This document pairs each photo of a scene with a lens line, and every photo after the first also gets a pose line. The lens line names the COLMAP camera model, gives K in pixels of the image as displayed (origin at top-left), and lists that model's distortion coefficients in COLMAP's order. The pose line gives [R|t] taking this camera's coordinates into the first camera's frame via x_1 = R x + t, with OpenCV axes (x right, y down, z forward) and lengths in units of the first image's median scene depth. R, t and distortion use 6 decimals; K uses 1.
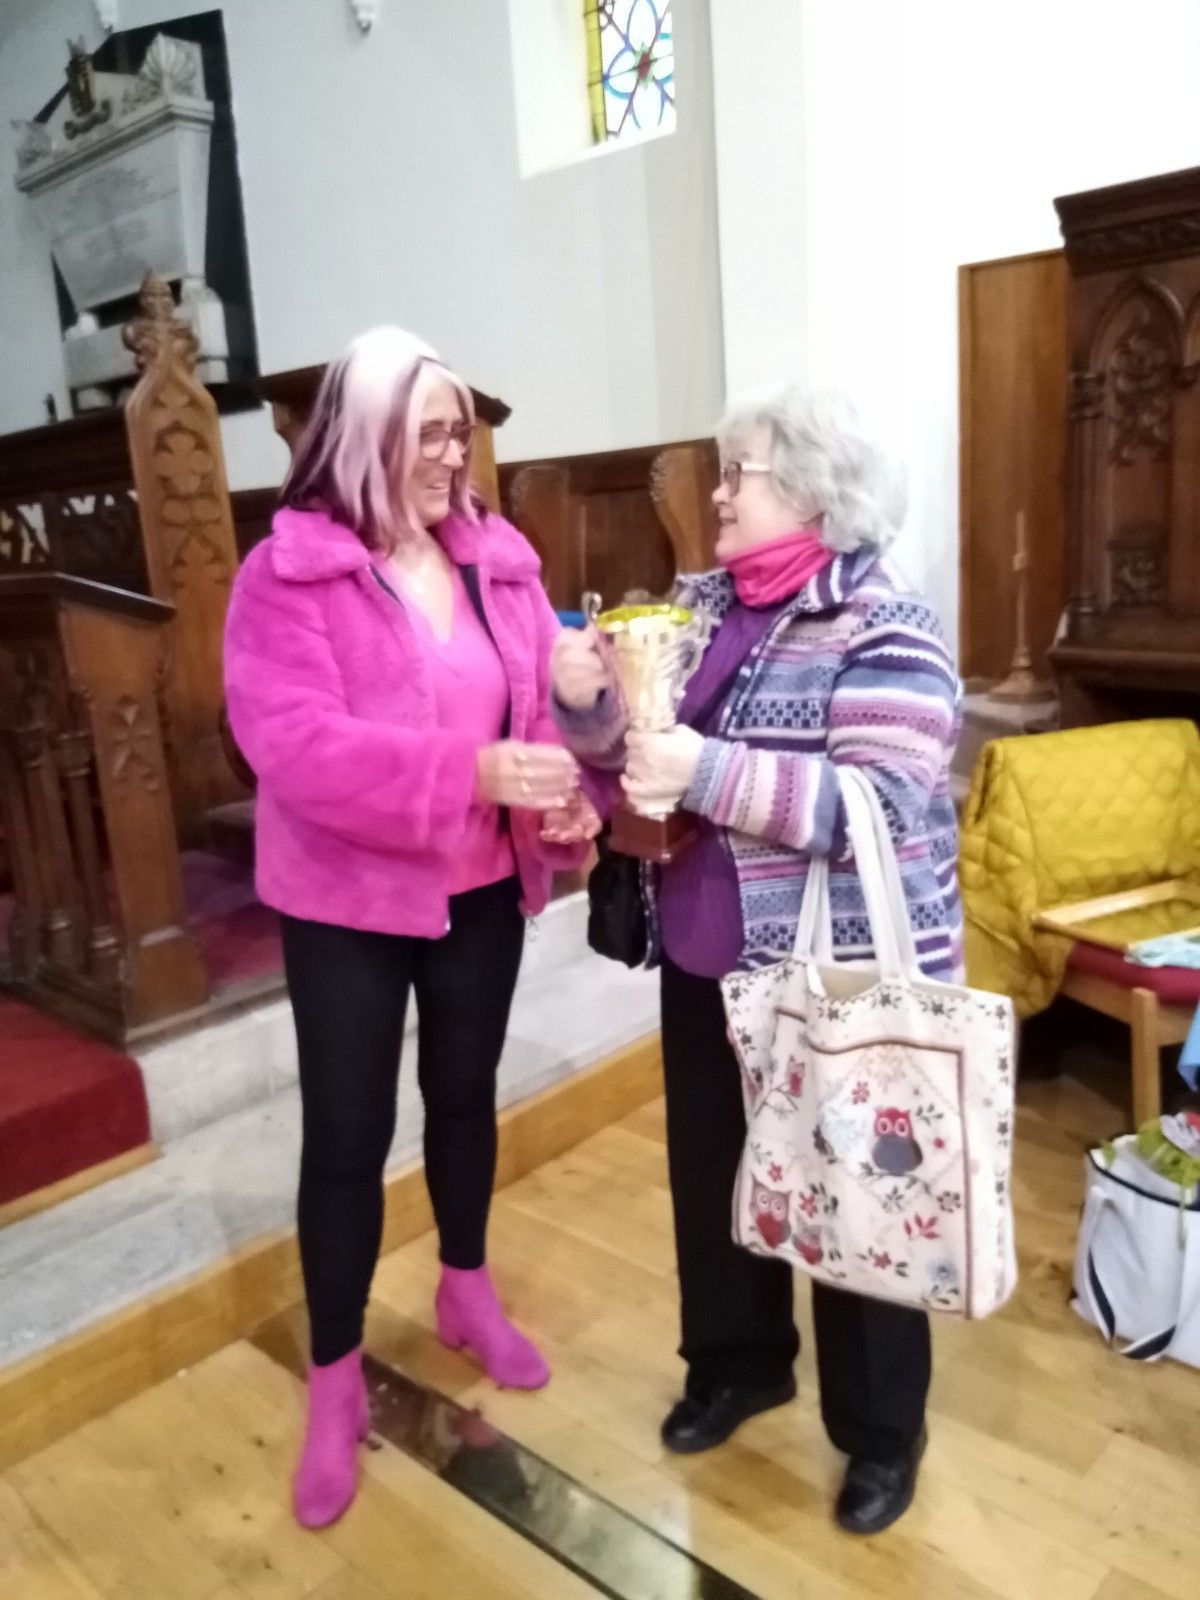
lens RADIAL K [[1286.9, 0, 612.0], [0, 1286.9, 800.7], [0, 0, 1]] dist [-0.008246, -0.018042]
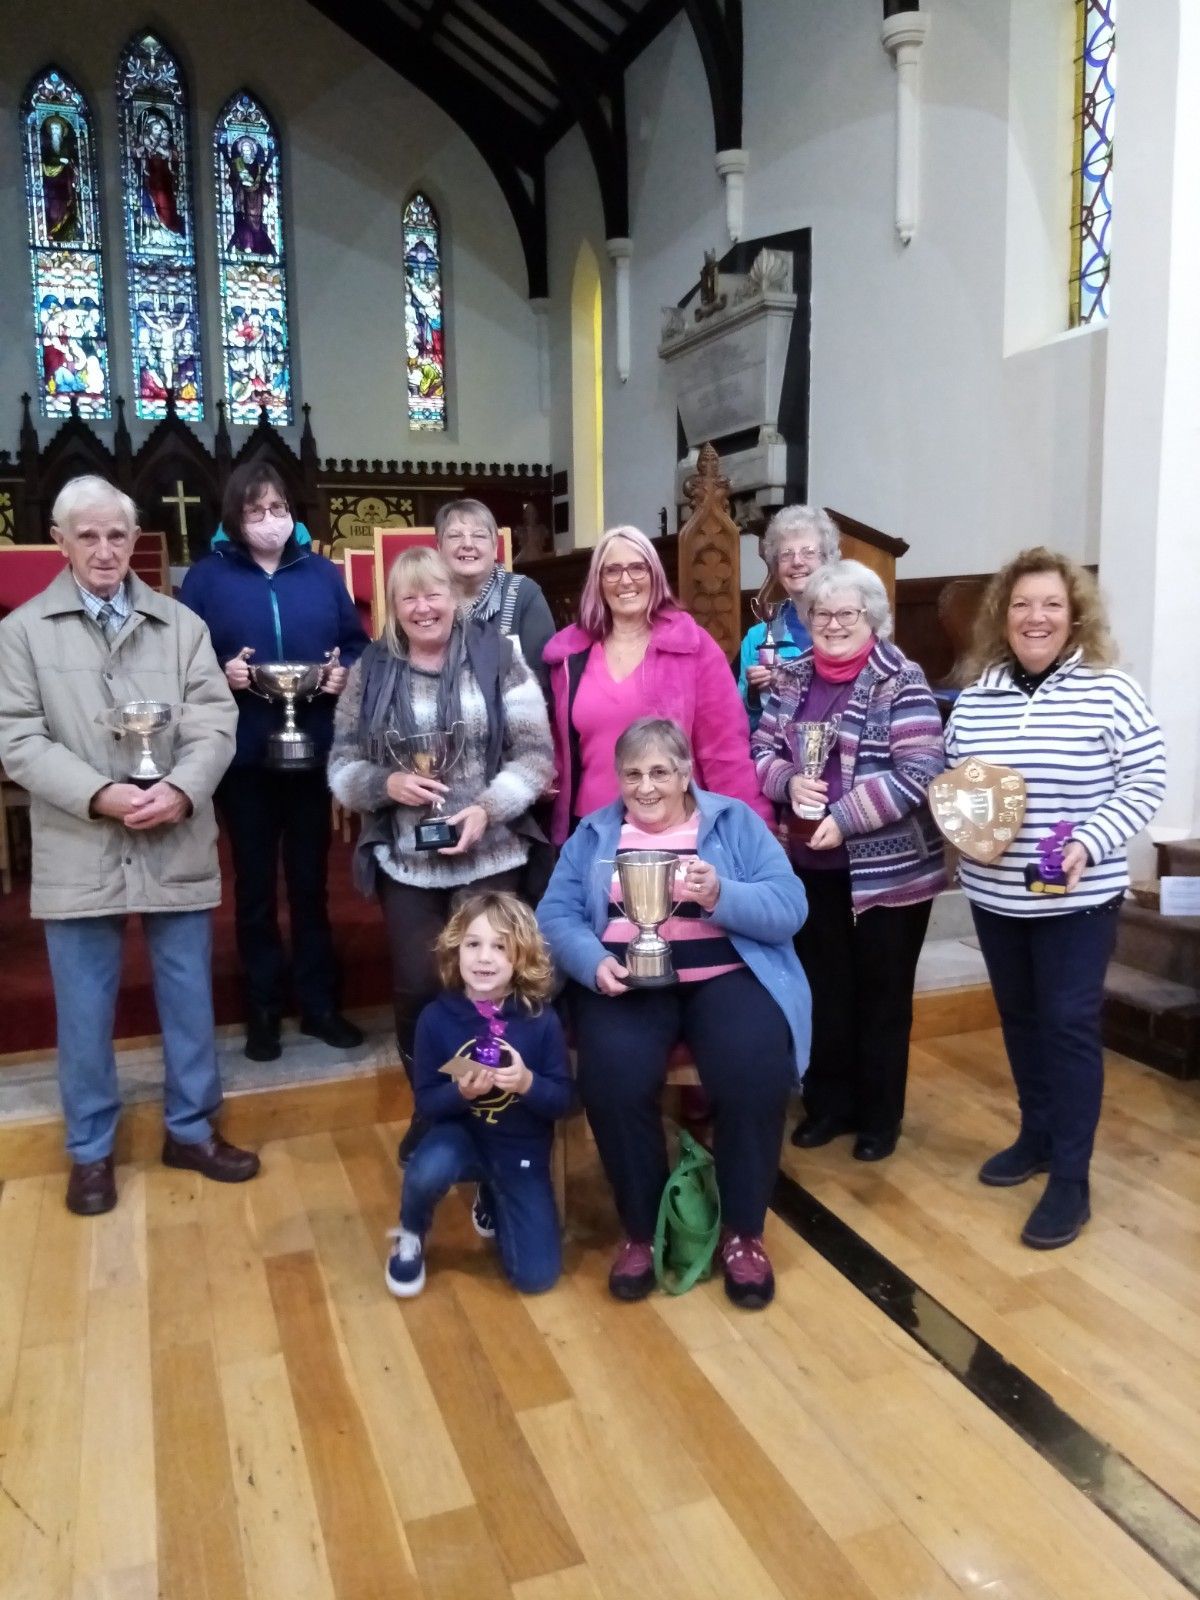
lens RADIAL K [[1258.6, 0, 611.7], [0, 1258.6, 849.7], [0, 0, 1]] dist [-0.002646, -0.056168]
pose [[0.894300, 0.127391, -0.428950, 0.294487], [-0.138550, 0.990342, 0.005258, 0.082315], [0.425477, 0.054729, 0.903313, -0.445633]]
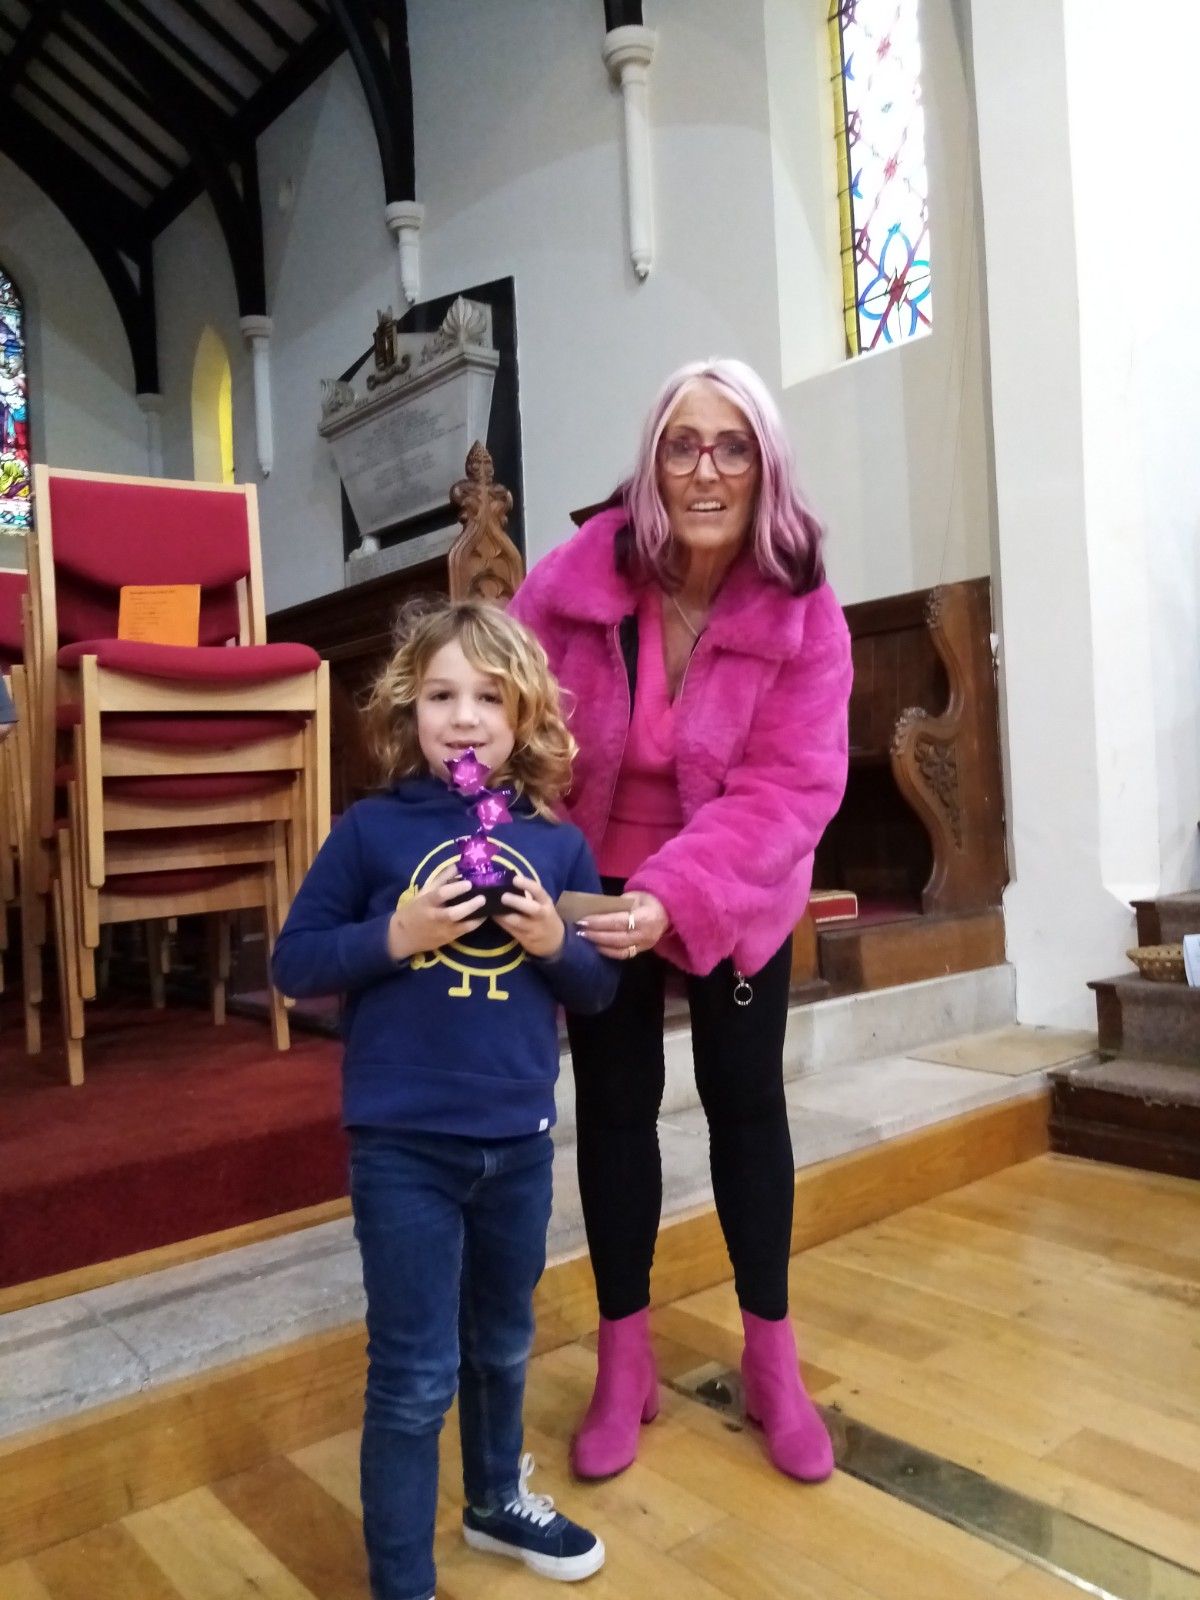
lens RADIAL K [[1273.8, 0, 612.0], [0, 1273.8, 797.6], [0, 0, 1]] dist [0.015253, -0.042067]
pose [[0.990596, 0.014639, -0.136031, -0.101816], [-0.042781, 0.977545, -0.206340, 0.160589], [0.129955, 0.210219, 0.968979, -0.028830]]
